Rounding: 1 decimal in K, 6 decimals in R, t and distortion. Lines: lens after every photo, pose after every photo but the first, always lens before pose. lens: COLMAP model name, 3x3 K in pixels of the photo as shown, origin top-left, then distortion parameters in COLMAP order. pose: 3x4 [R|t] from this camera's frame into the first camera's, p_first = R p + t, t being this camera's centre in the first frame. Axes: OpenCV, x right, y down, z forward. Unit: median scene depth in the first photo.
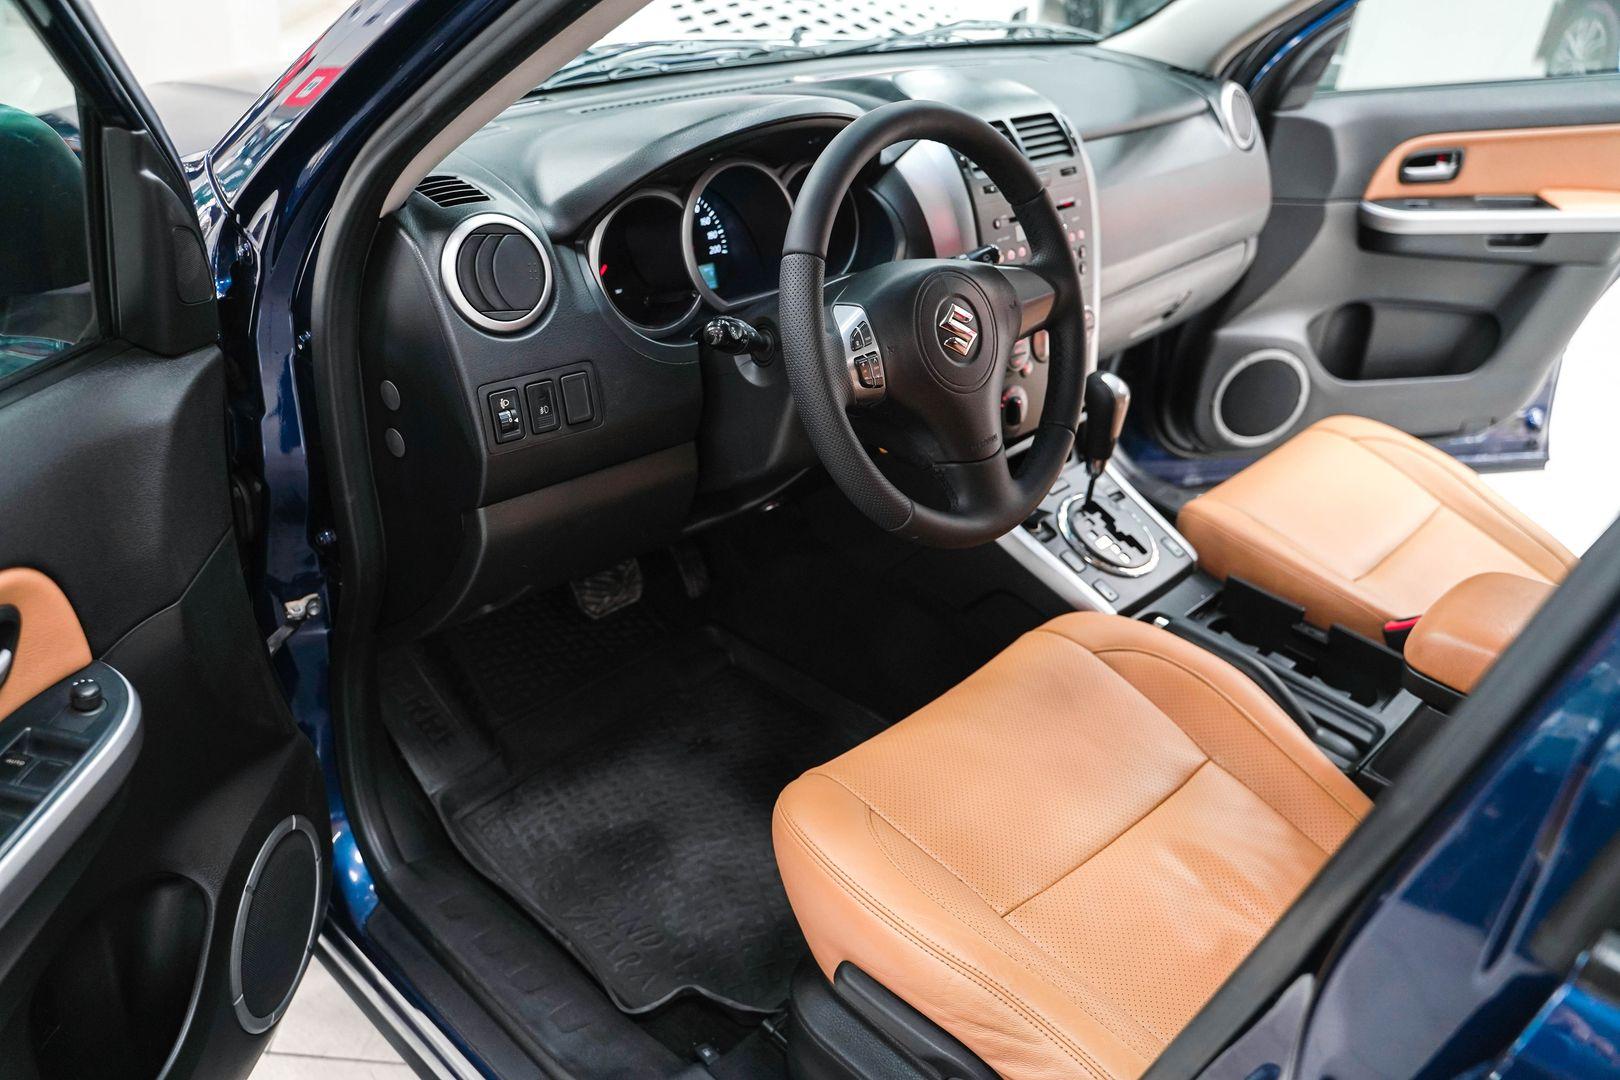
lens RADIAL K [[1306.9, 0, 804.8], [0, 1306.9, 523.5], [0, 0, 1]] dist [-0.115311, 0.076001]
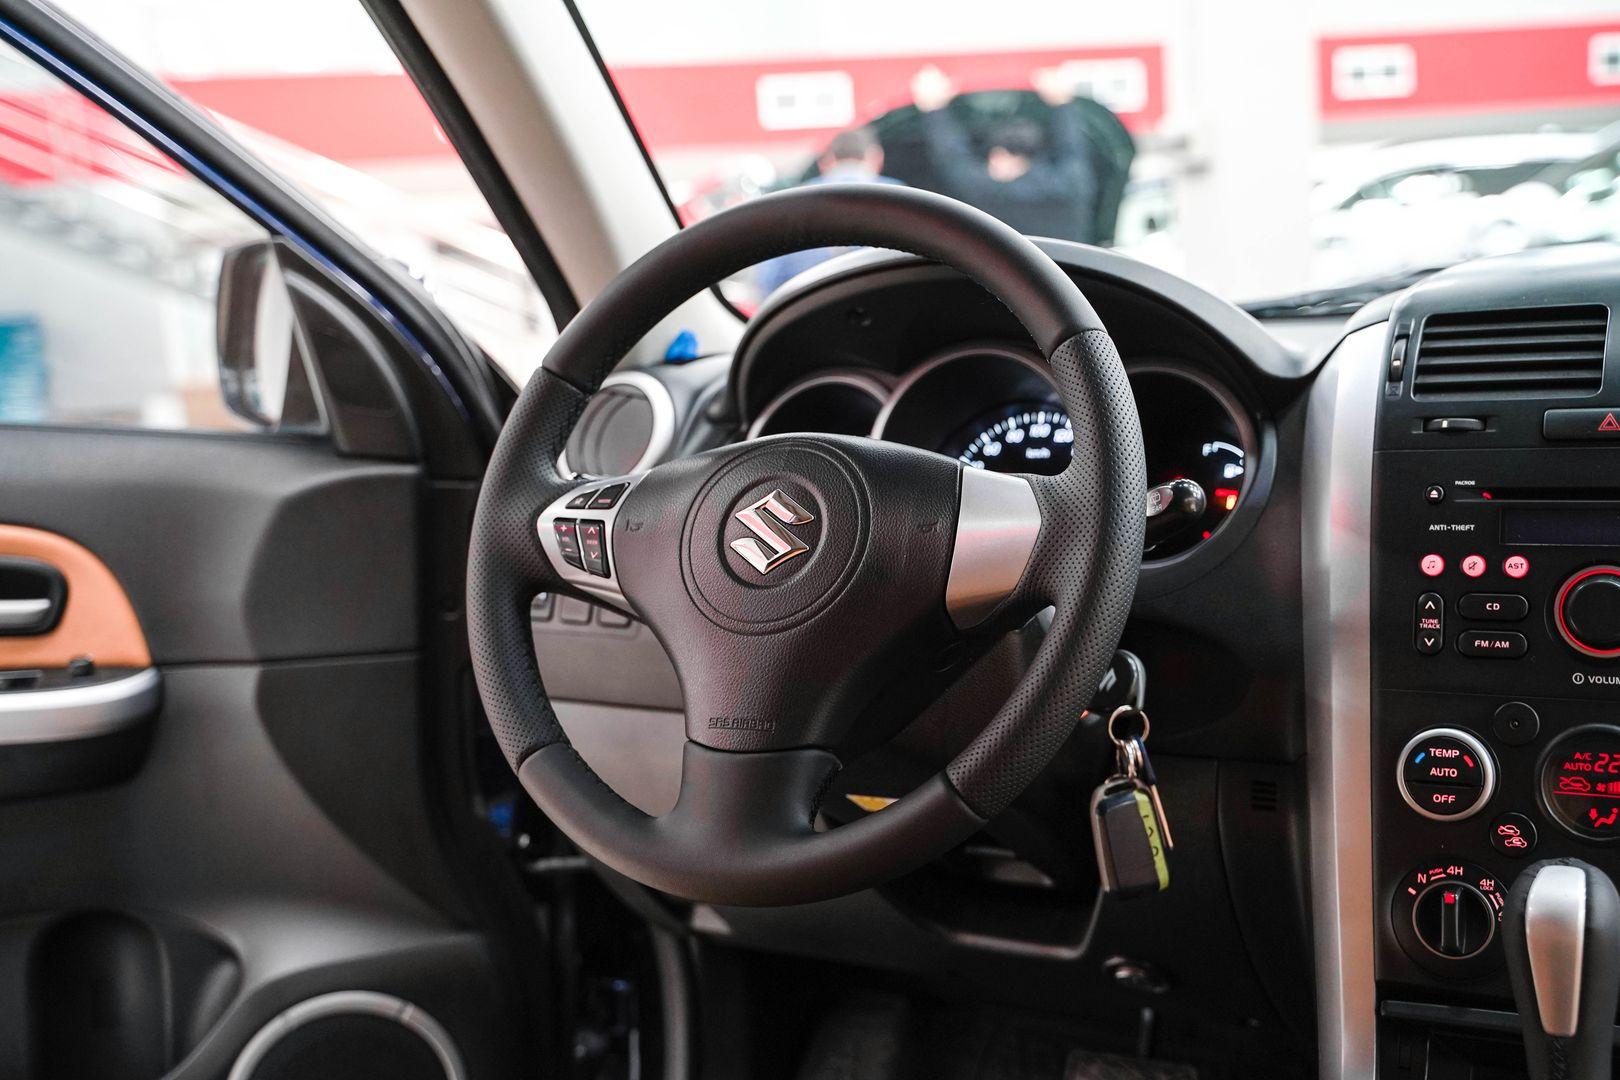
lens RADIAL K [[1822.1, 0, 810.0], [0, 1822.1, 540.0], [0, 0, 1]] dist [-0.000735, 0.046213]
pose [[0.266625, 0.035702, -0.963139, 0.680758], [-0.411396, 0.907918, -0.080231, -0.062947], [0.871587, 0.417624, 0.256761, 0.590685]]
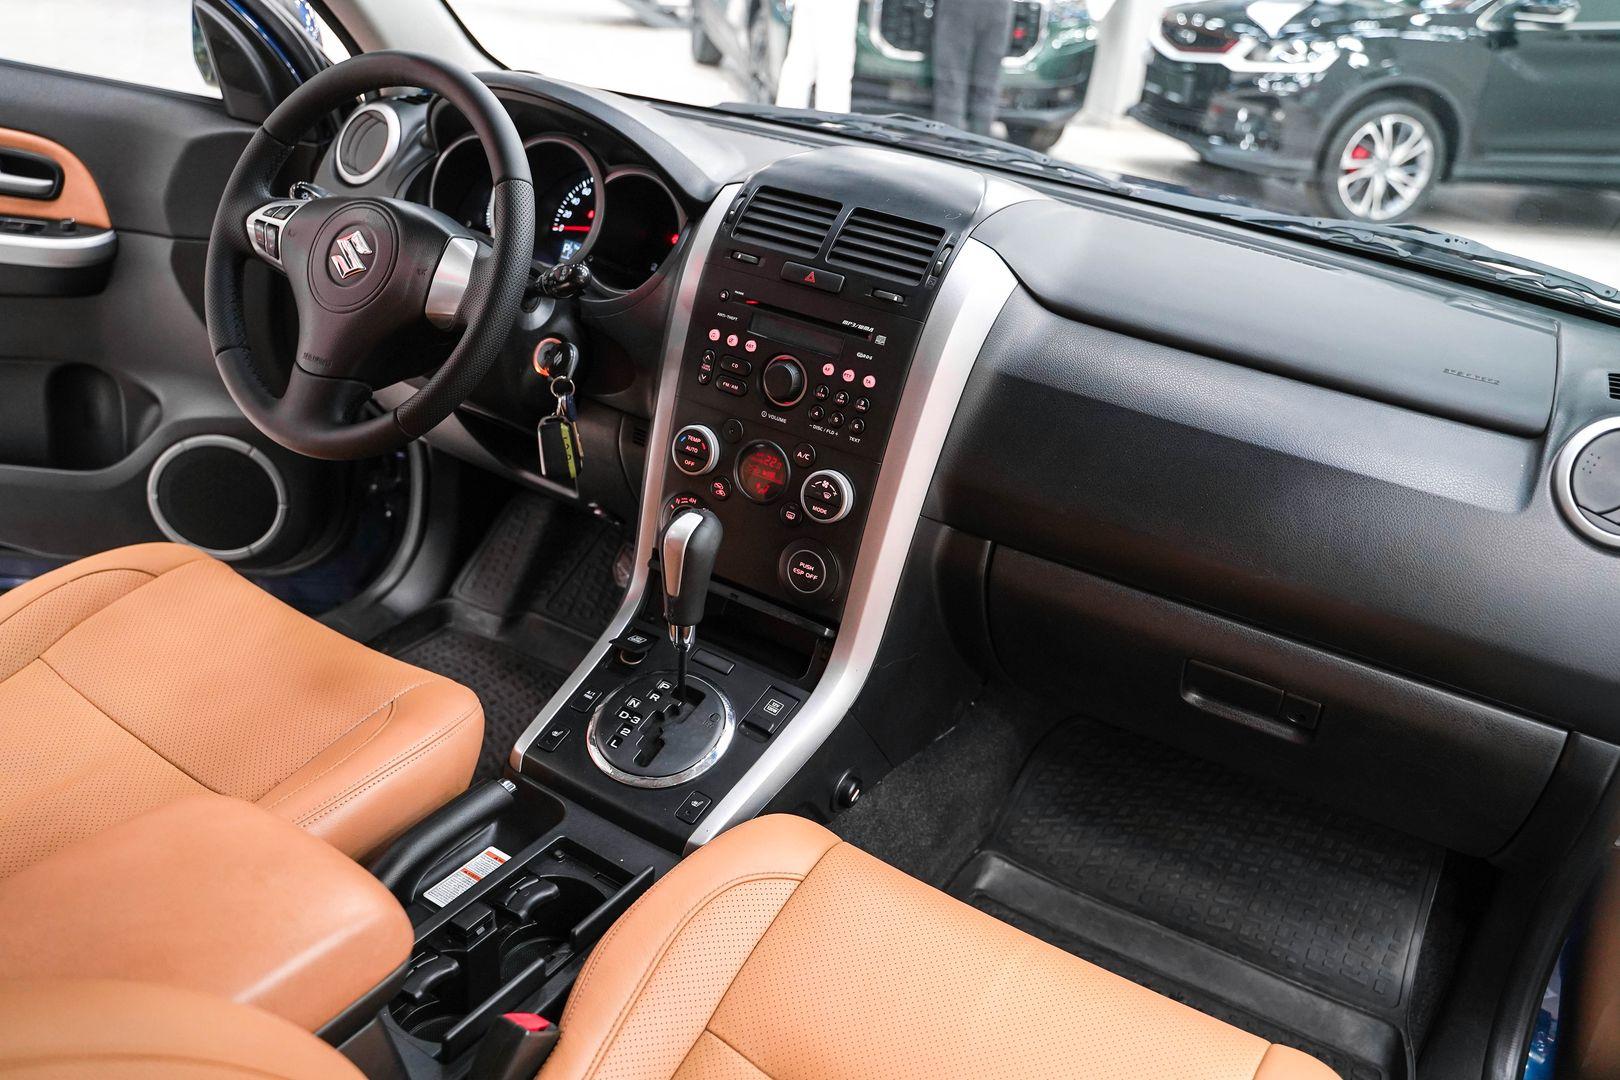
lens RADIAL K [[1373.3, 0, 792.0], [0, 1373.3, 509.5], [0, 0, 1]] dist [-0.120922, 0.095761]
pose [[0.210957, 0.358580, -0.909350, 0.938946], [-0.561750, 0.805796, 0.187427, -0.288055], [0.799958, 0.471289, 0.371421, 0.717847]]
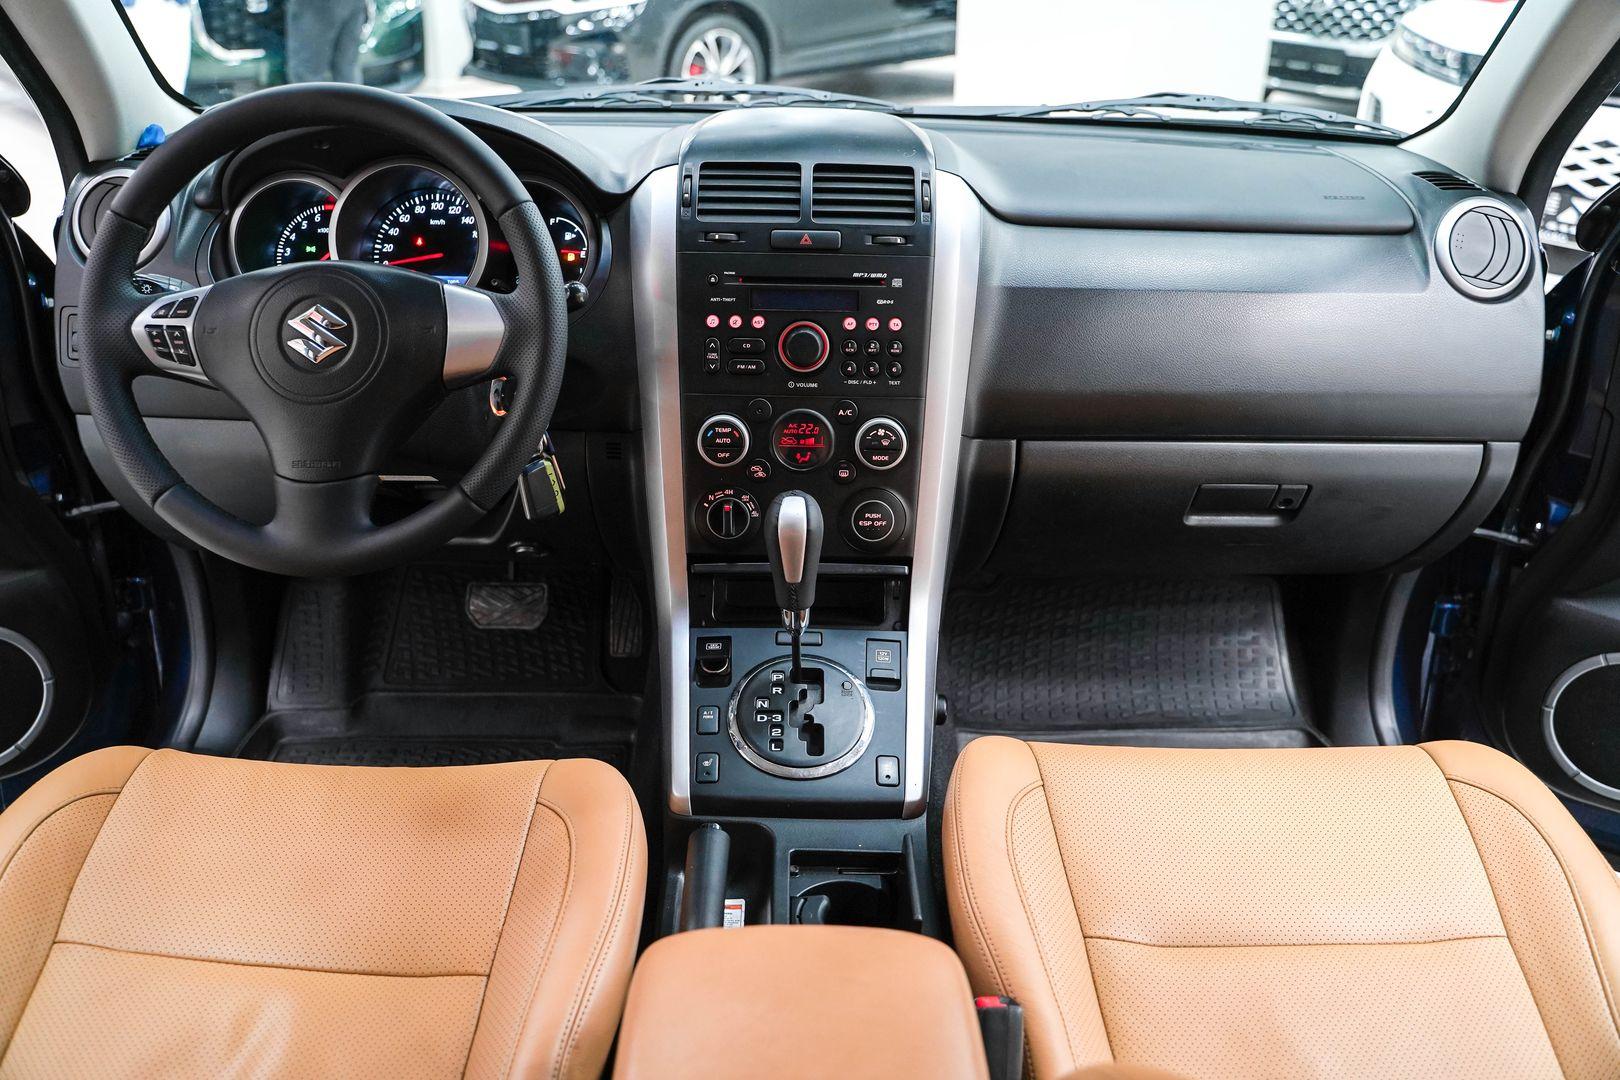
lens RADIAL K [[1306.9, 0, 804.8], [0, 1306.9, 523.5], [0, 0, 1]] dist [-0.115311, 0.076001]
pose [[0.699208, 0.252527, -0.668834, 0.719943], [-0.326464, 0.945082, 0.015539, -0.109343], [0.636027, 0.207485, 0.743250, 0.428423]]
